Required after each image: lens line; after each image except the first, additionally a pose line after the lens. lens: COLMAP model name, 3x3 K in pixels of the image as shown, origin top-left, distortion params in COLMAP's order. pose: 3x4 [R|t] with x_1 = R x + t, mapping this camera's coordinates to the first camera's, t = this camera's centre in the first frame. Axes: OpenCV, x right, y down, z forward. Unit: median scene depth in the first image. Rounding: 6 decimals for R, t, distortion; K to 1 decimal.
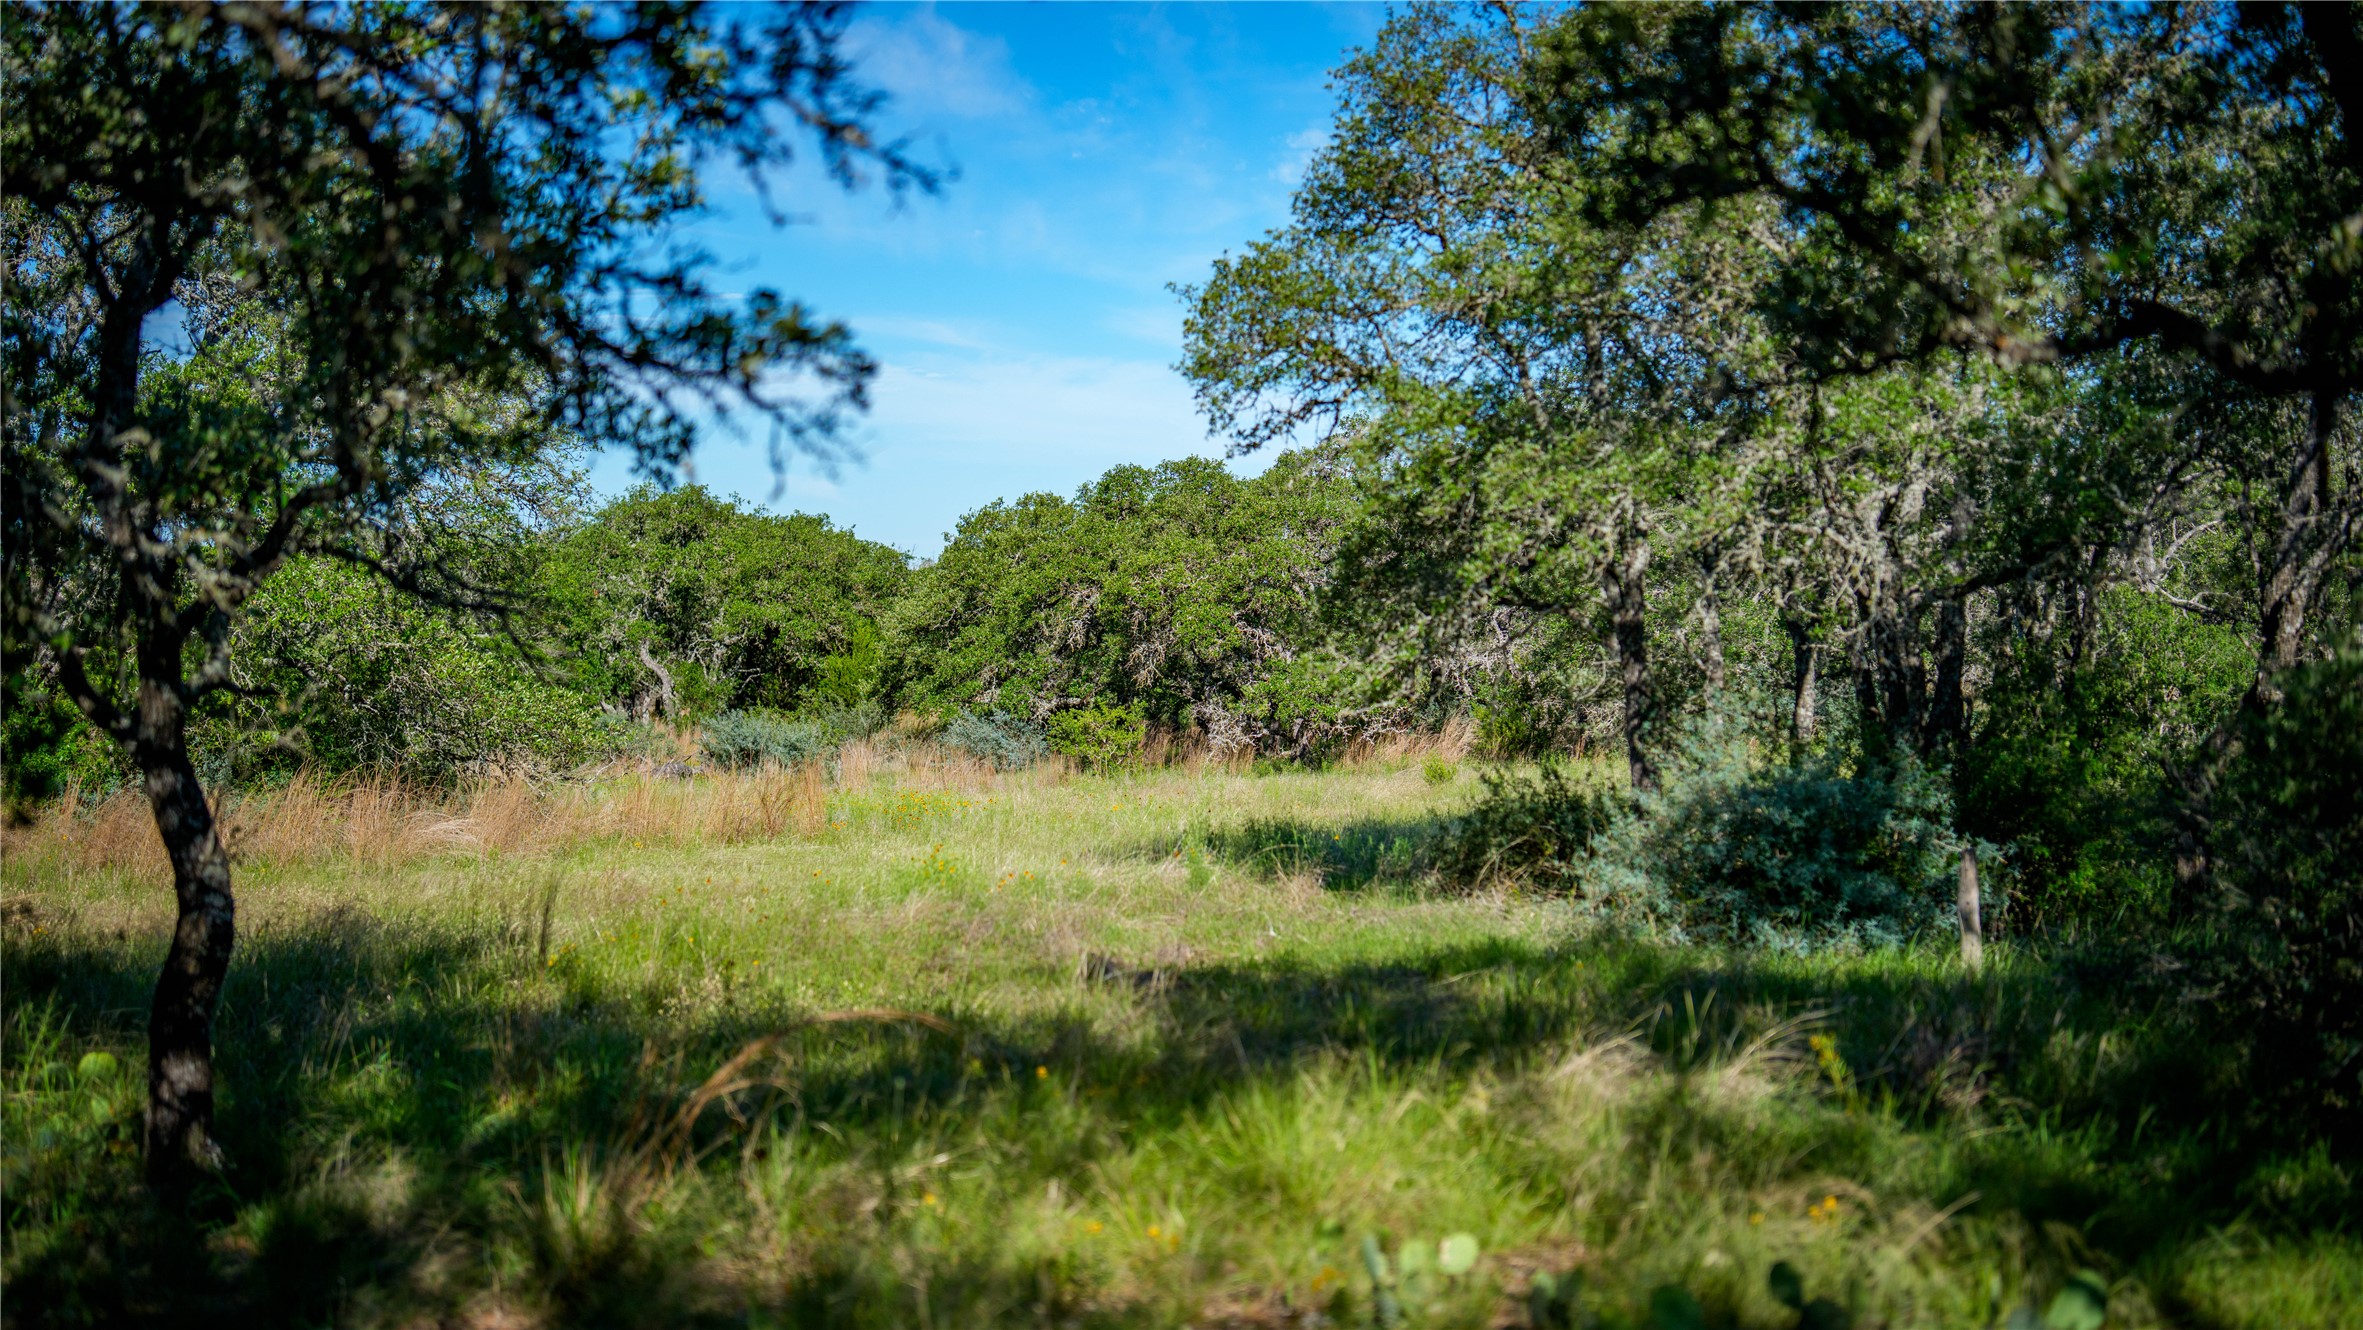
lens RADIAL K [[3470.2, 0, 1182.7], [0, 3470.2, 665.2], [0, 0, 1]] dist [0.012509, 0.000000]
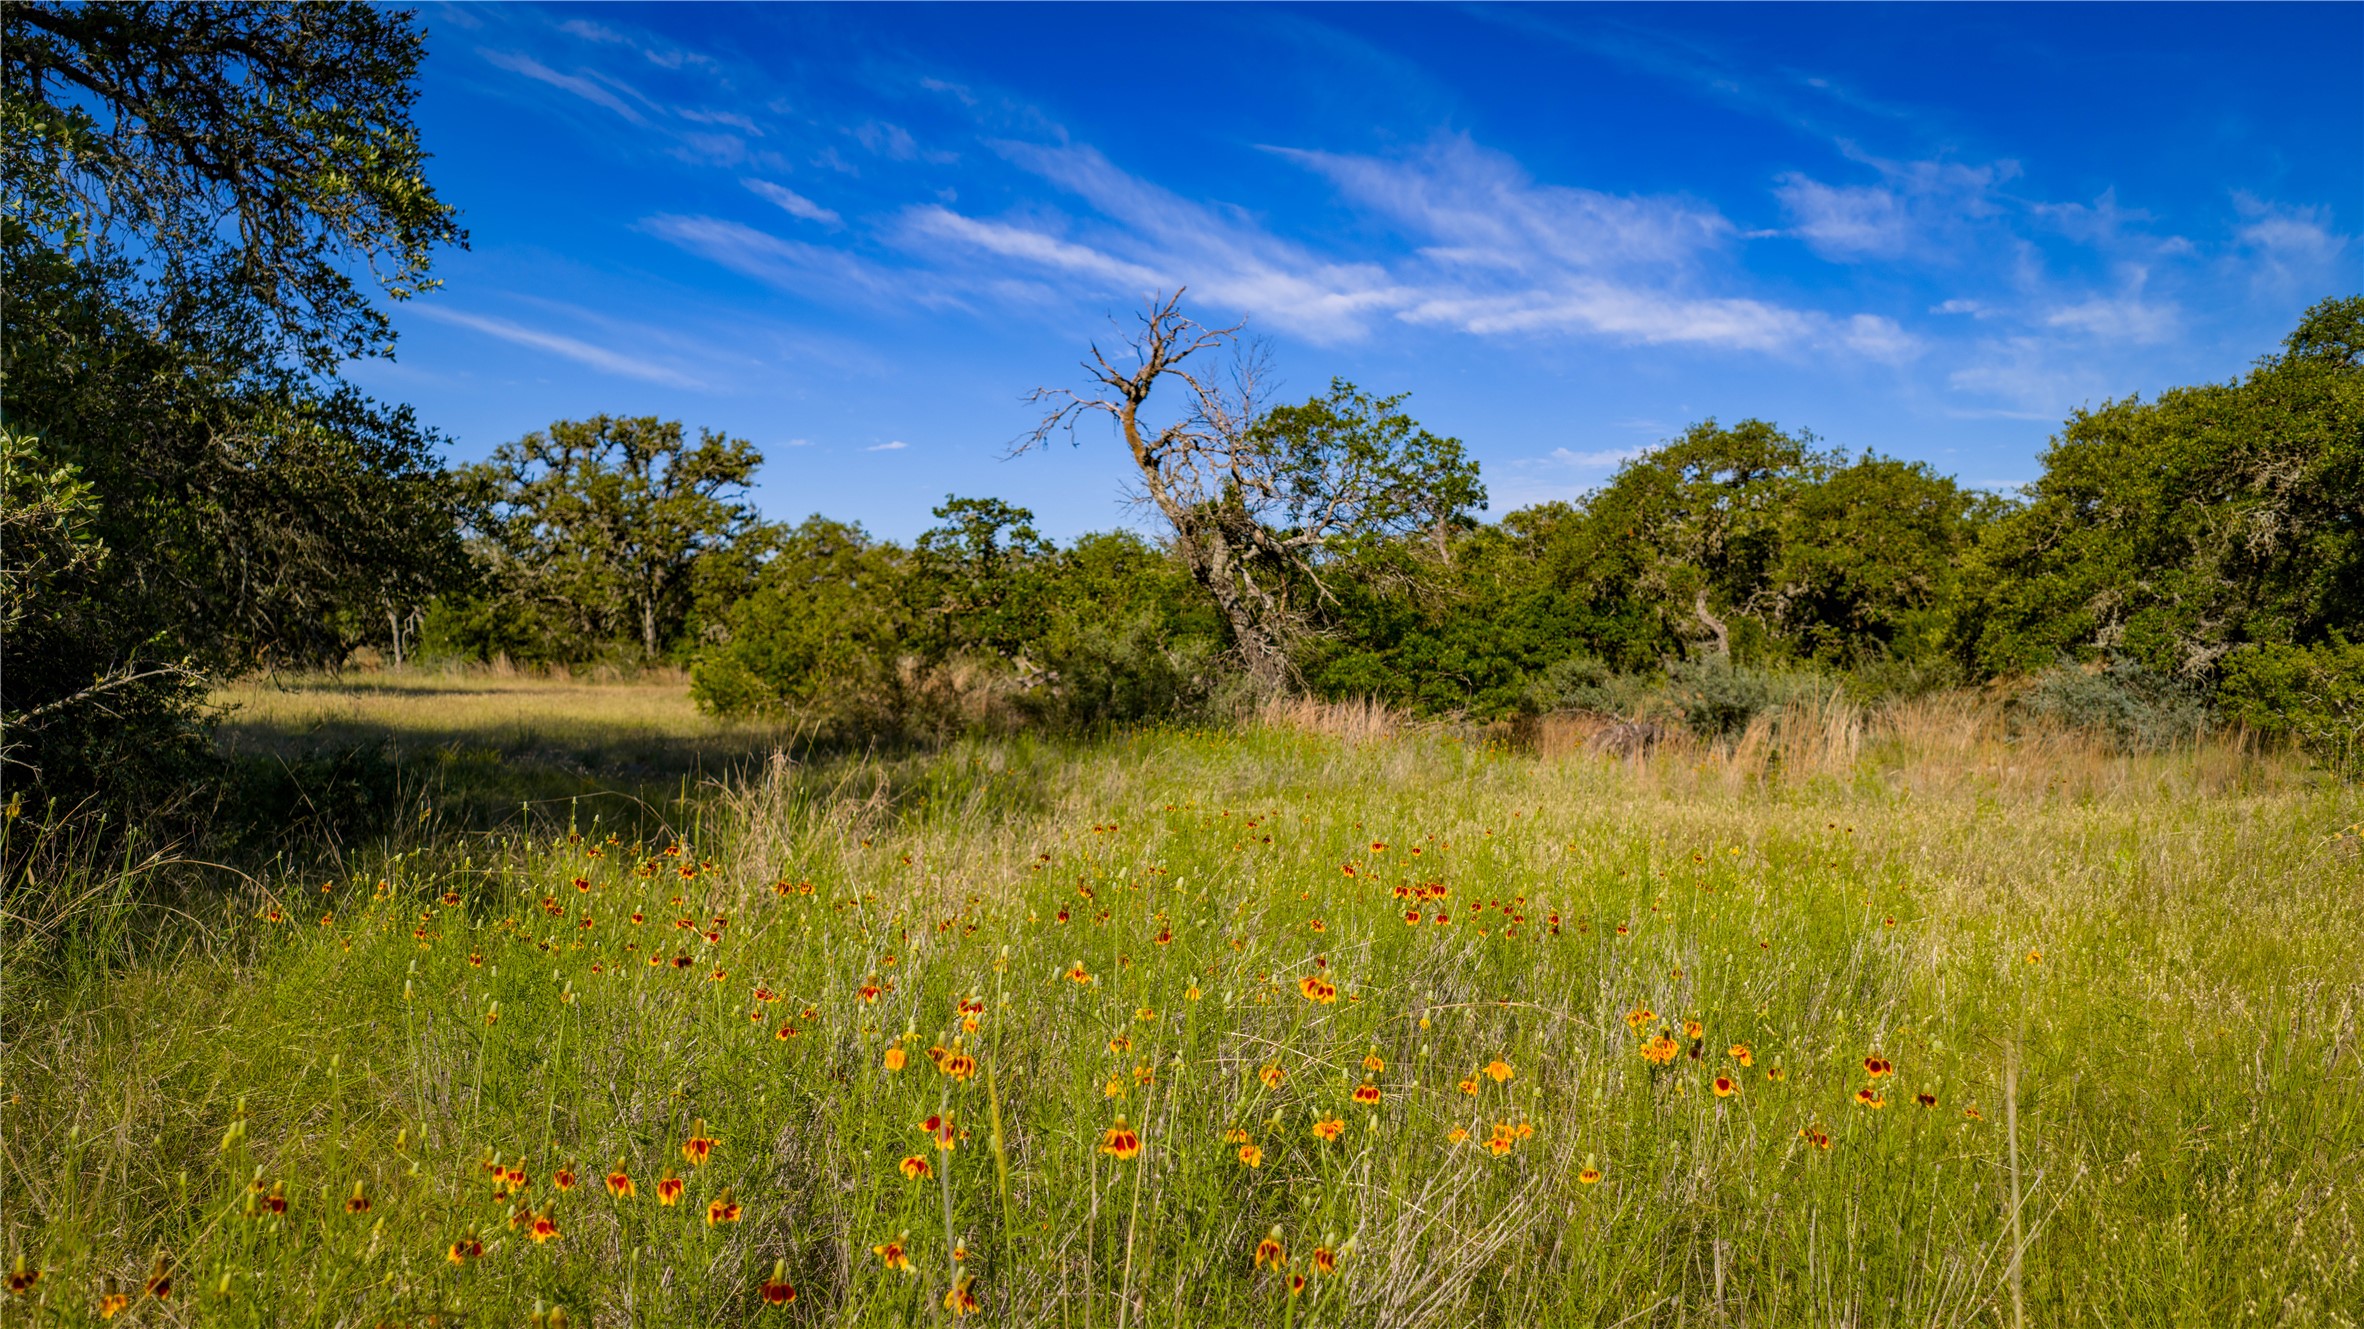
lens RADIAL K [[2039.3, 0, 1189.4], [0, 2039.3, 652.5], [0, 0, 1]] dist [0.022101, -0.039488]
pose [[0.883780, 0.019287, -0.467505, -0.025477], [-0.023732, 0.999712, -0.003620, 0.015512], [0.467300, 0.014294, 0.883983, 0.523302]]
